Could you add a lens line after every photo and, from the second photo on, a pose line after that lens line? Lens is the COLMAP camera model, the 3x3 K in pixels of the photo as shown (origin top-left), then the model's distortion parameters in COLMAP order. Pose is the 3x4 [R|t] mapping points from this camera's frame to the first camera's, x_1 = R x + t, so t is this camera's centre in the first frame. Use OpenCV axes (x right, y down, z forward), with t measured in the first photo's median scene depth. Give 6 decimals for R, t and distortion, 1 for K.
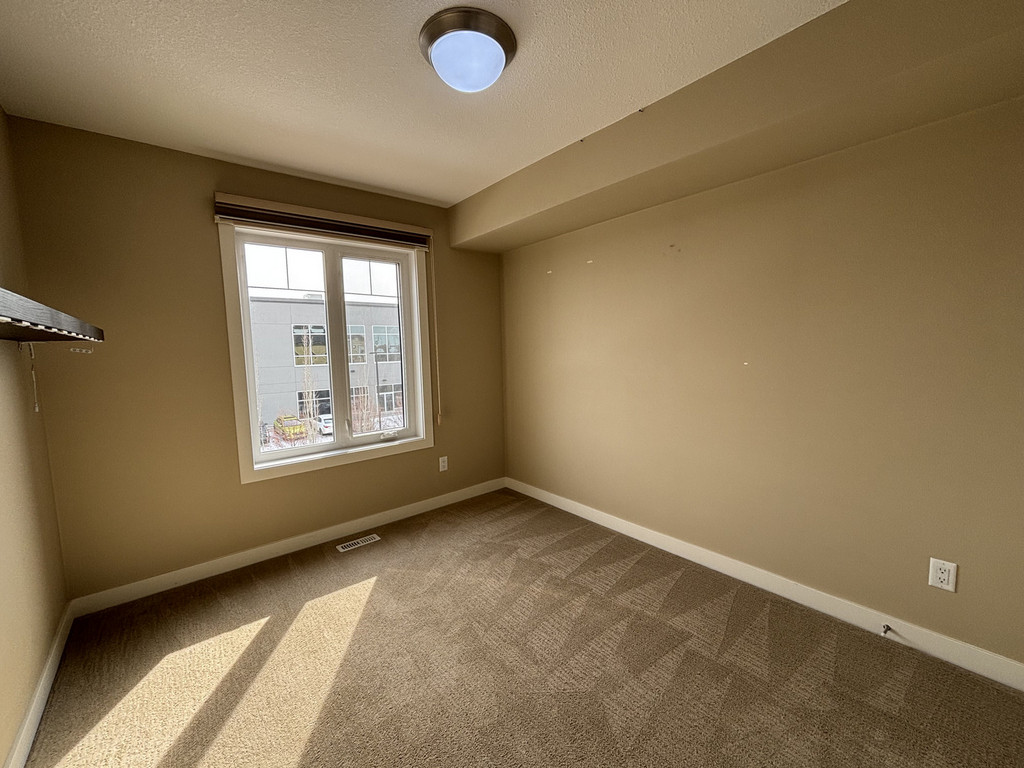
lens RADIAL K [[415.1, 0, 517.5], [0, 415.1, 383.6], [0, 0, 1]] dist [0.004554, -0.000955]
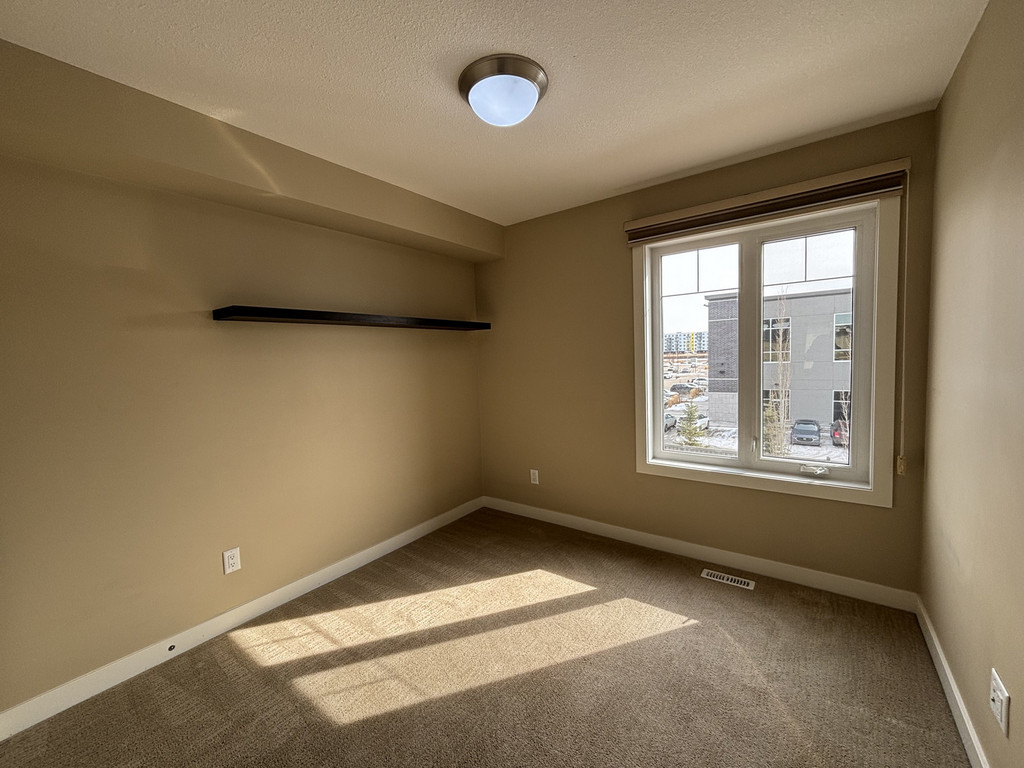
lens RADIAL K [[415.1, 0, 516.4], [0, 415.1, 387.4], [0, 0, 1]] dist [0.004554, -0.000955]
pose [[0.247201, 0.097908, -0.964005, 0.303861], [-0.051757, 0.994796, 0.087764, -0.067728], [0.967581, 0.028198, 0.250982, 0.341057]]
